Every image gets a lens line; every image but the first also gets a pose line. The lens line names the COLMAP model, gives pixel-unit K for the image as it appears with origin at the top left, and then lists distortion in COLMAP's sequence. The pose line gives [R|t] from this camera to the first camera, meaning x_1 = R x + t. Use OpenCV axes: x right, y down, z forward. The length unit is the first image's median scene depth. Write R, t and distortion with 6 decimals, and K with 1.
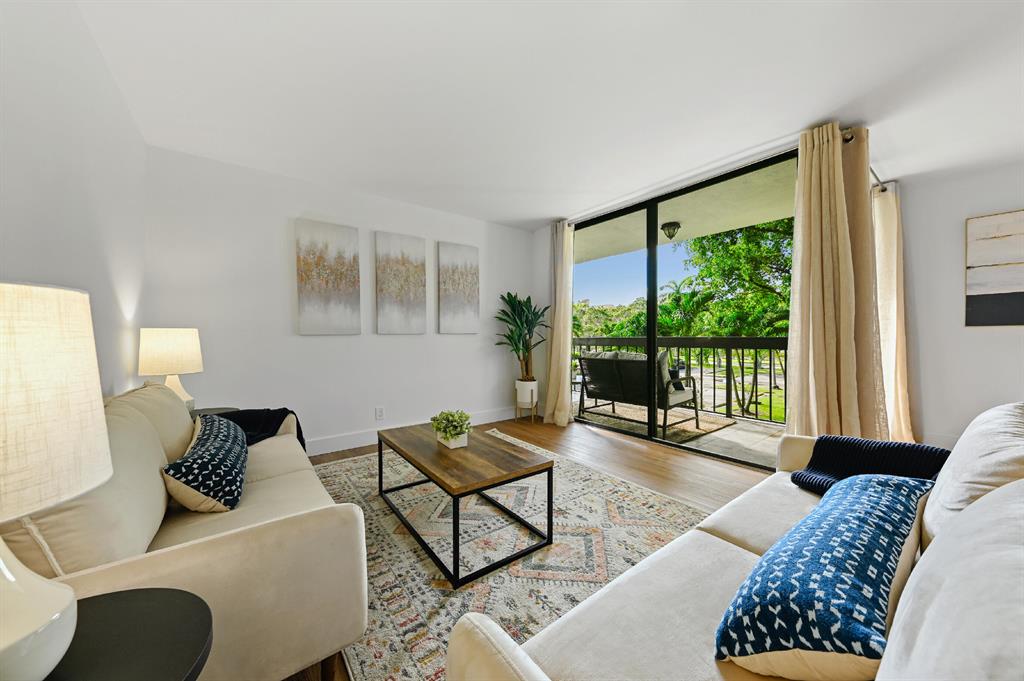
lens RADIAL K [[341.4, 0, 528.1], [0, 341.4, 339.0], [0, 0, 1]] dist [0.005346, 0.000025]
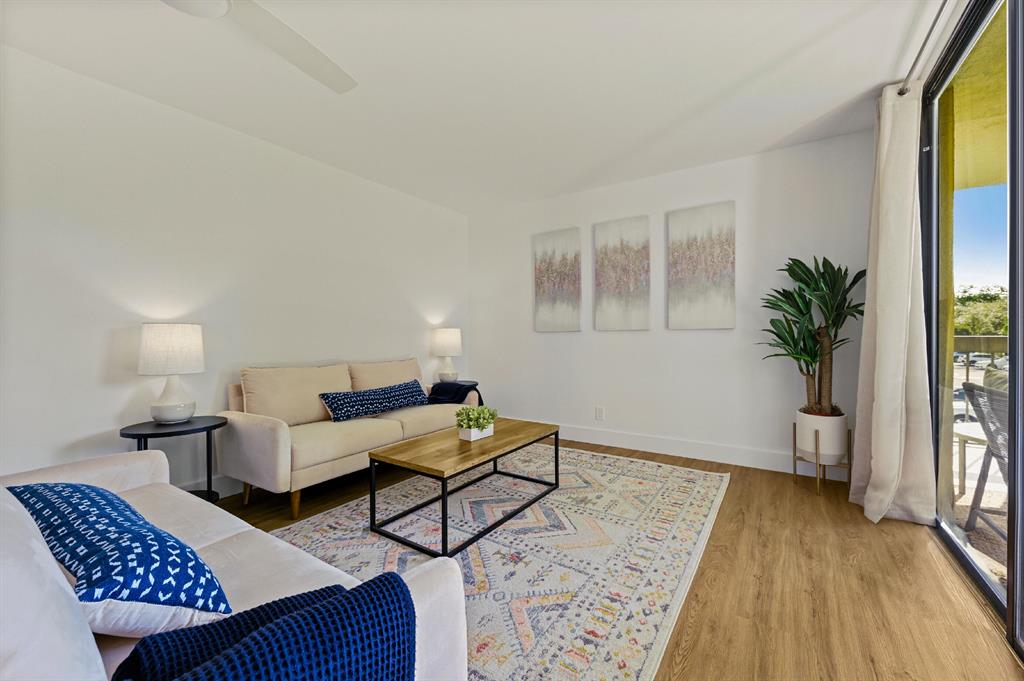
lens RADIAL K [[410.7, 0, 521.8], [0, 410.7, 332.8], [0, 0, 1]] dist [0.000608, -0.000673]
pose [[0.336910, 0.001033, -0.941536, 0.584451], [-0.006666, 0.999977, -0.001288, -0.005276], [0.941513, 0.006711, 0.336909, 0.413542]]
